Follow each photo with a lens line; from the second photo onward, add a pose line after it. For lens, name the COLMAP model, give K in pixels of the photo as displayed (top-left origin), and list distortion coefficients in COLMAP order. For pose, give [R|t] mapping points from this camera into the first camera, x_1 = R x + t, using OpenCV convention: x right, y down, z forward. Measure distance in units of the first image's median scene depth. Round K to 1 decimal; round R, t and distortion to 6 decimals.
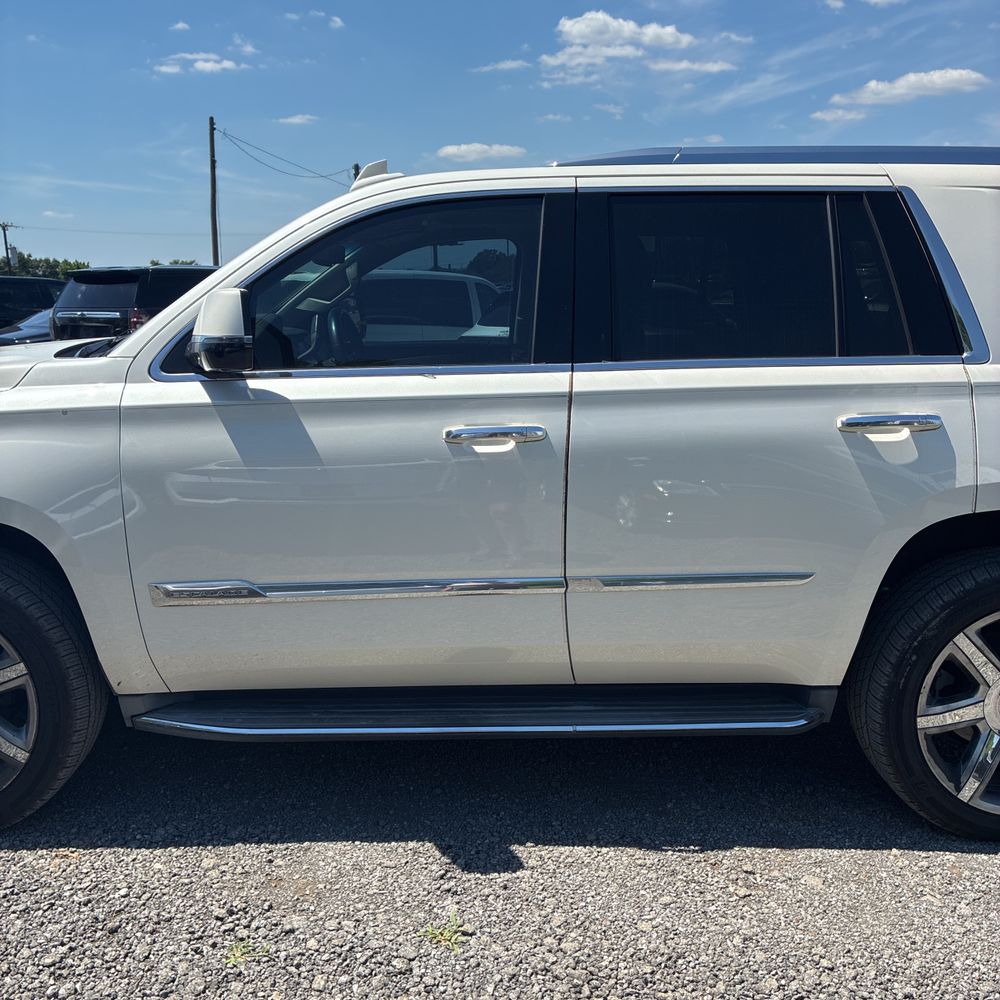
lens RADIAL K [[1036.8, 0, 489.4], [0, 1036.8, 481.2], [0, 0, 1]] dist [0.034978, -0.006686]
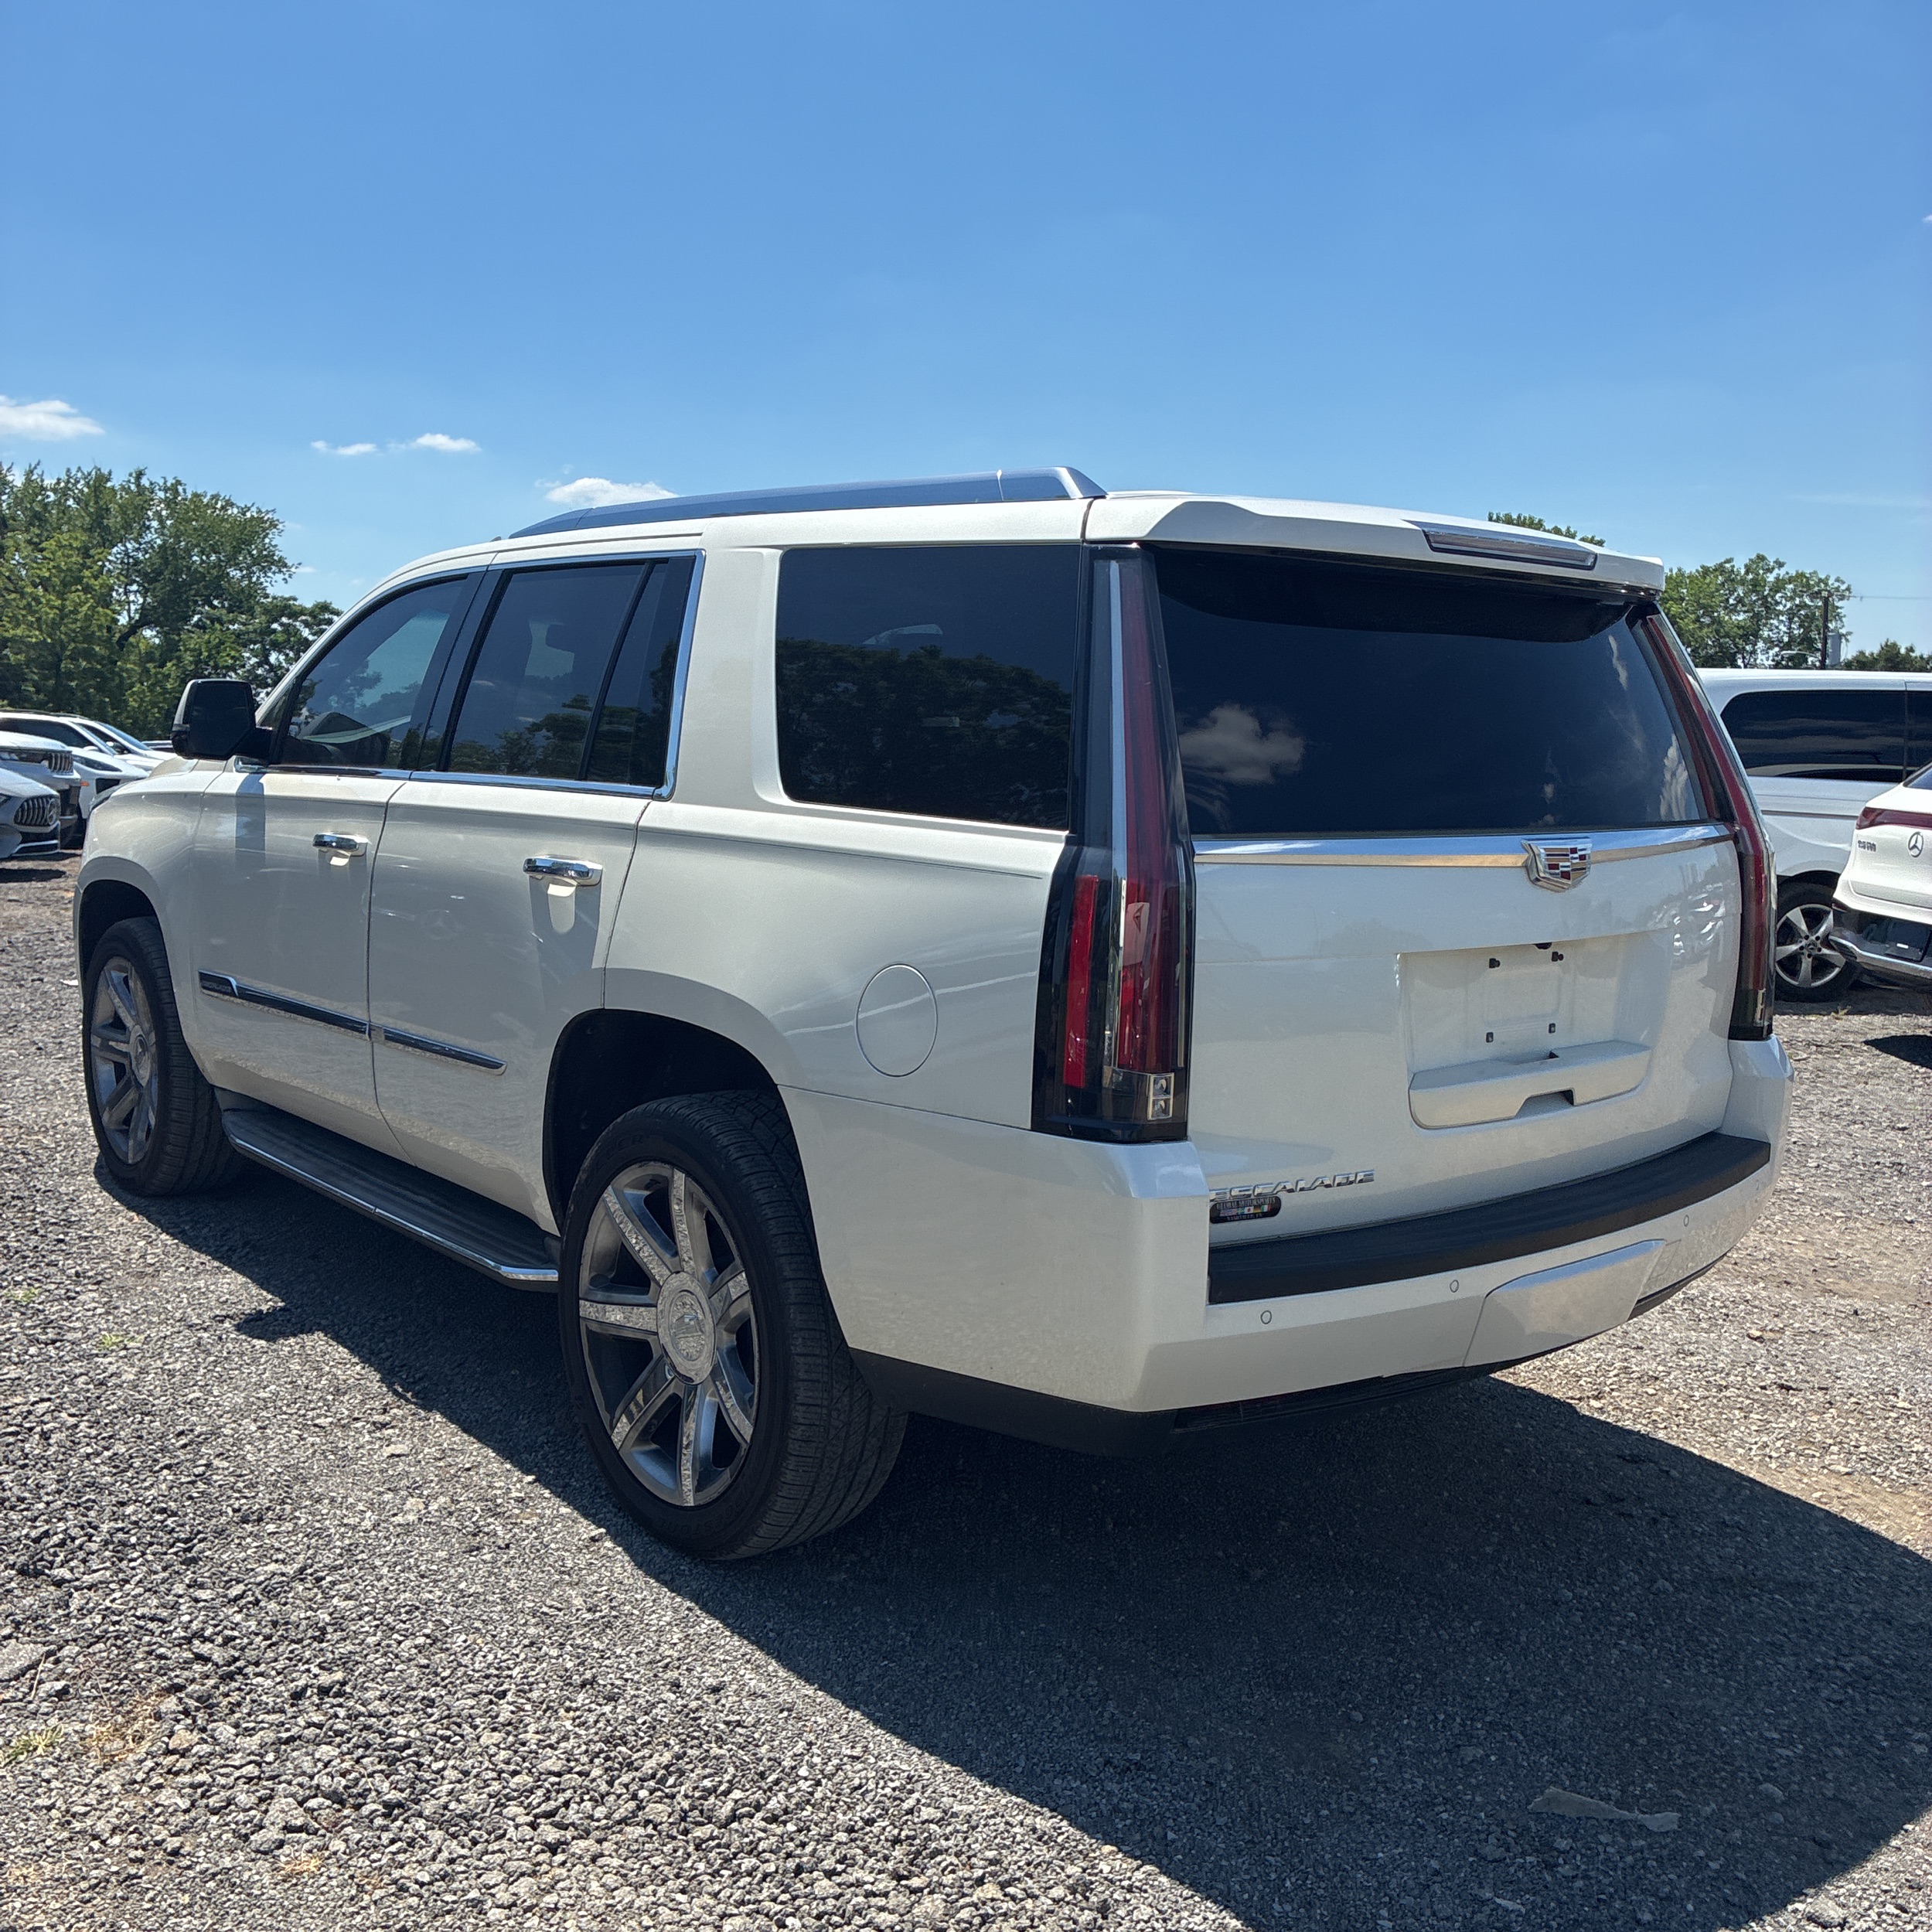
lens RADIAL K [[1992.8, 0, 968.5], [0, 1992.8, 915.6], [0, 0, 1]] dist [0.114477, -0.157905]
pose [[0.630052, 0.106953, -0.769152, 1.586521], [-0.170235, 0.985401, -0.002425, -0.066933], [0.757664, 0.132464, 0.639061, 0.309963]]
